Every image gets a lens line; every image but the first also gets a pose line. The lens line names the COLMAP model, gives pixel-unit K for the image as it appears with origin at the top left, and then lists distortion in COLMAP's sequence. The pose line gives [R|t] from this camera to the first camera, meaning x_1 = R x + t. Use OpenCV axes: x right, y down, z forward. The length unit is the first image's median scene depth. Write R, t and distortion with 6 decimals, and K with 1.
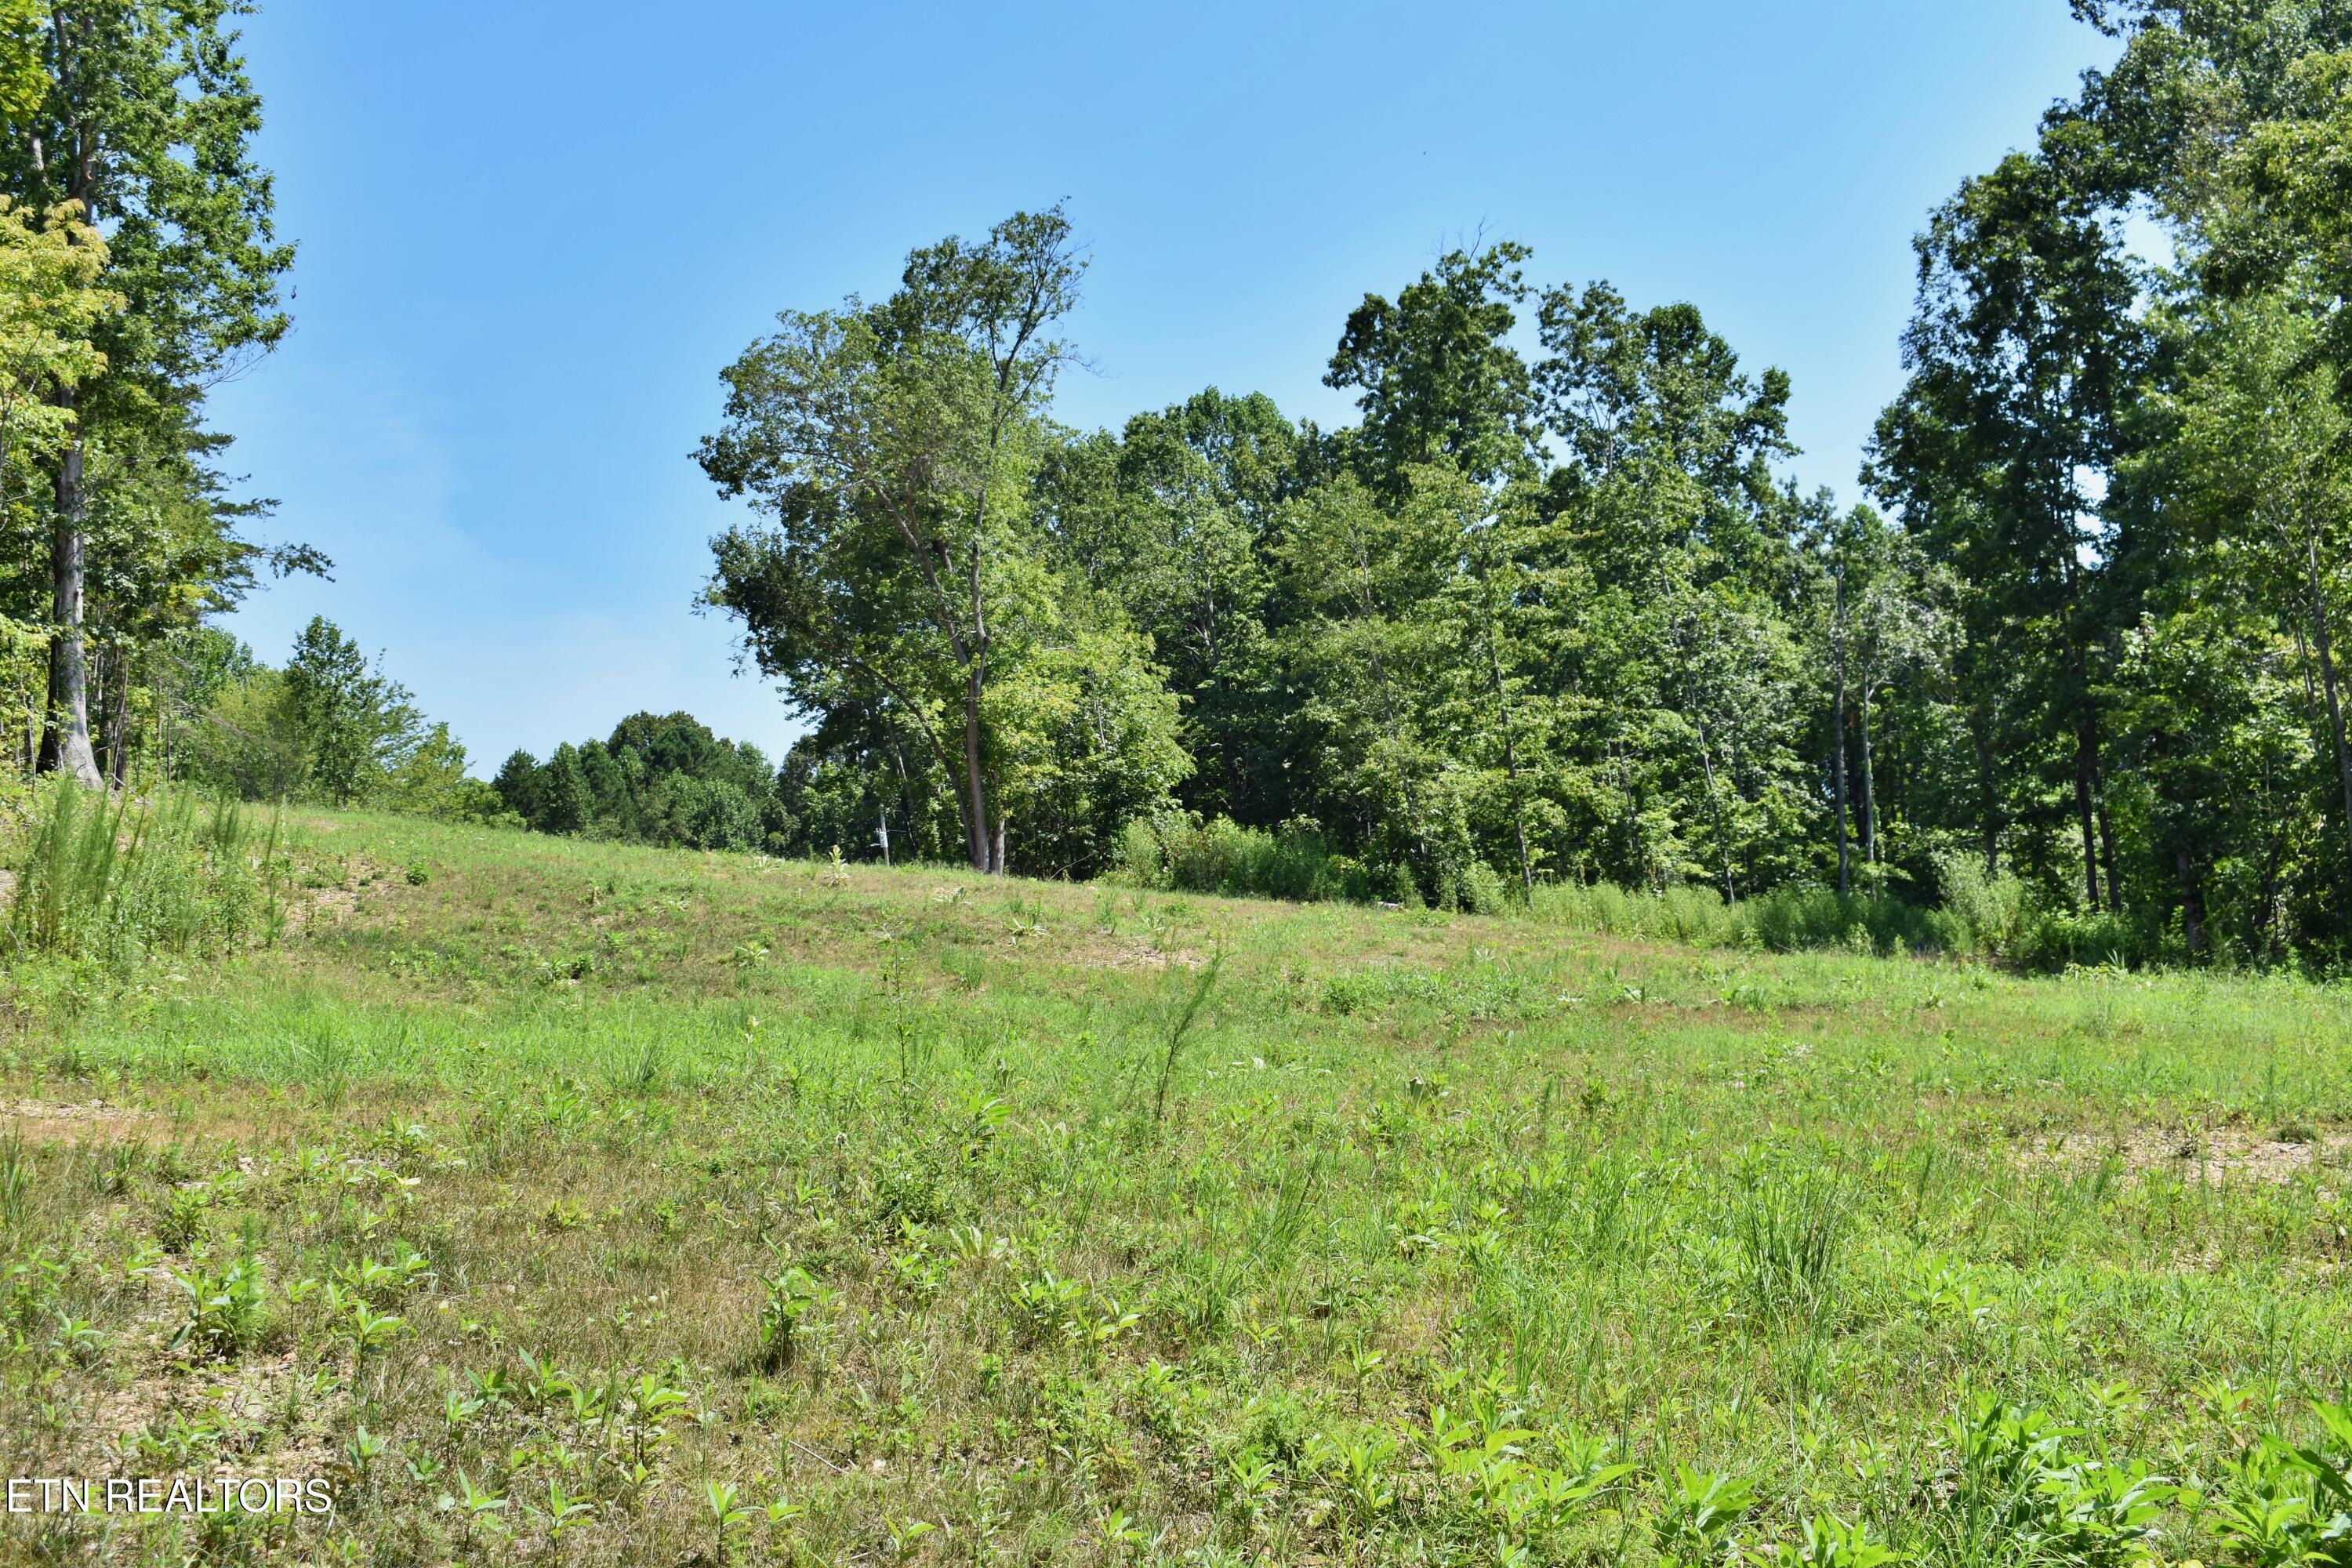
lens RADIAL K [[2819.9, 0, 1176.0], [0, 2819.9, 784.0], [0, 0, 1]] dist [-0.075187, -0.029885]
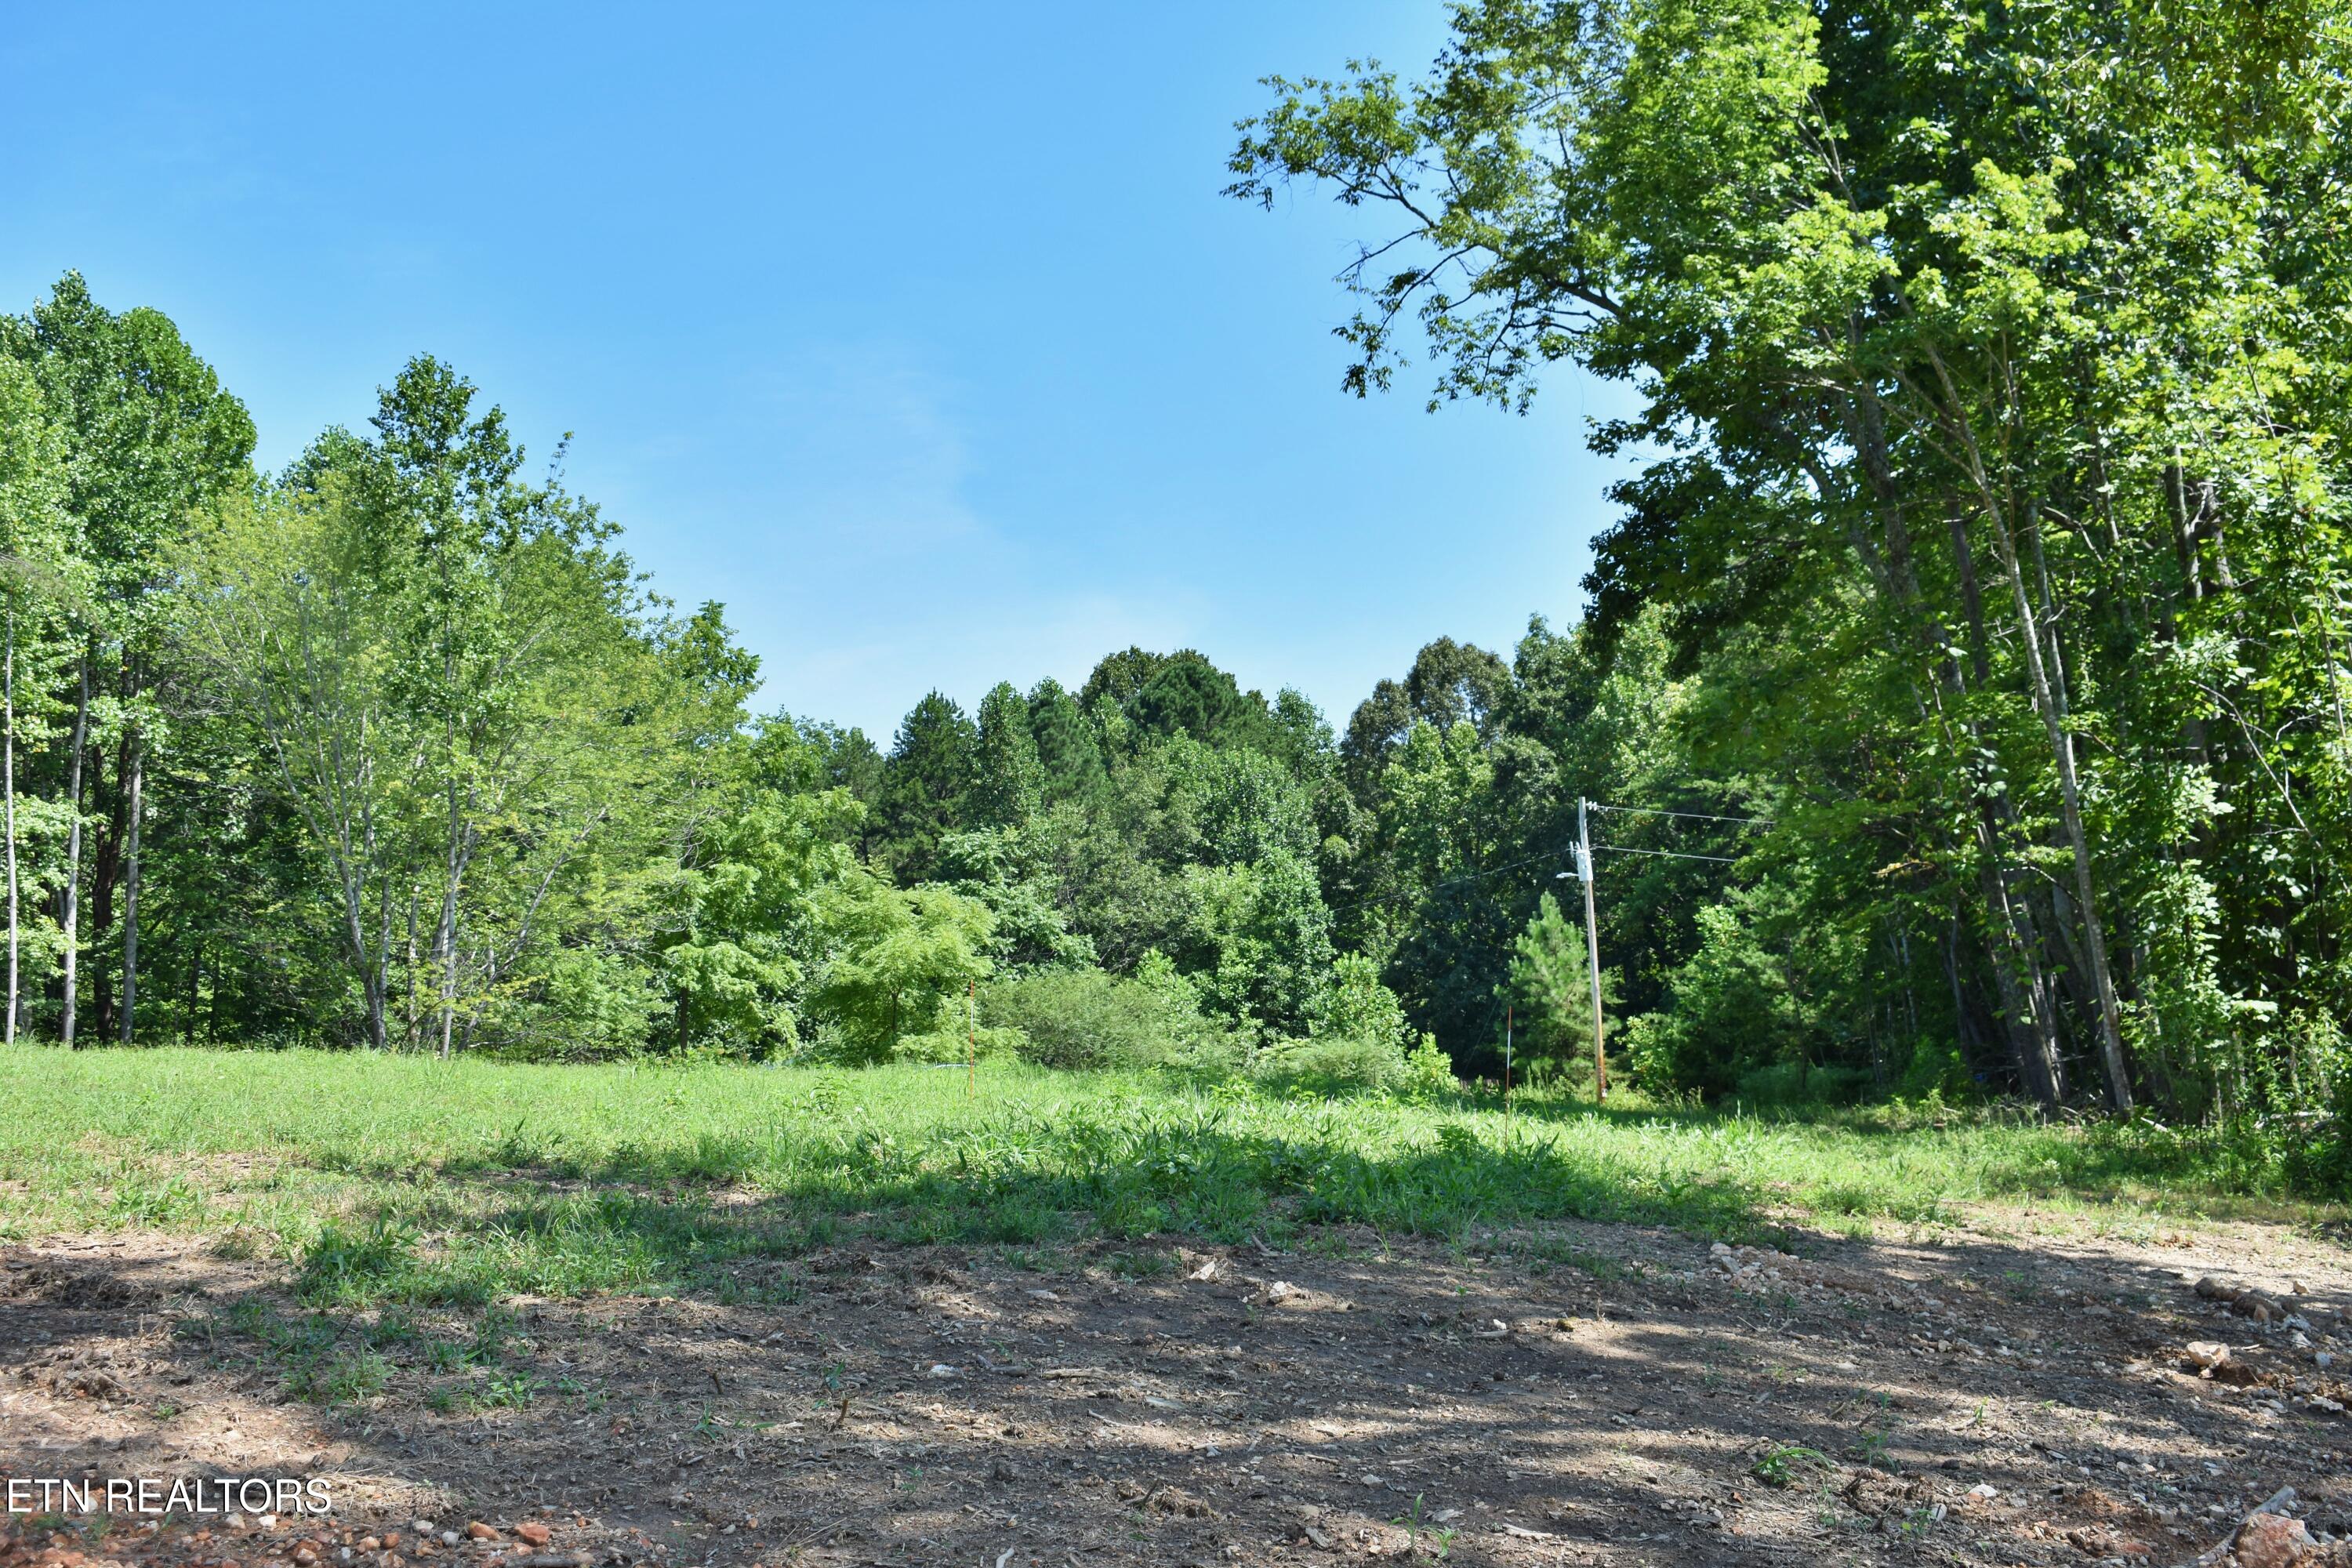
lens RADIAL K [[2920.5, 0, 1192.8], [0, 2920.5, 741.1], [0, 0, 1]] dist [-0.025788, 0.000461]
pose [[0.984761, 0.025947, -0.171966, -0.063824], [-0.028187, 0.999547, -0.010597, 0.003943], [0.171613, 0.015283, 0.985046, 0.365316]]
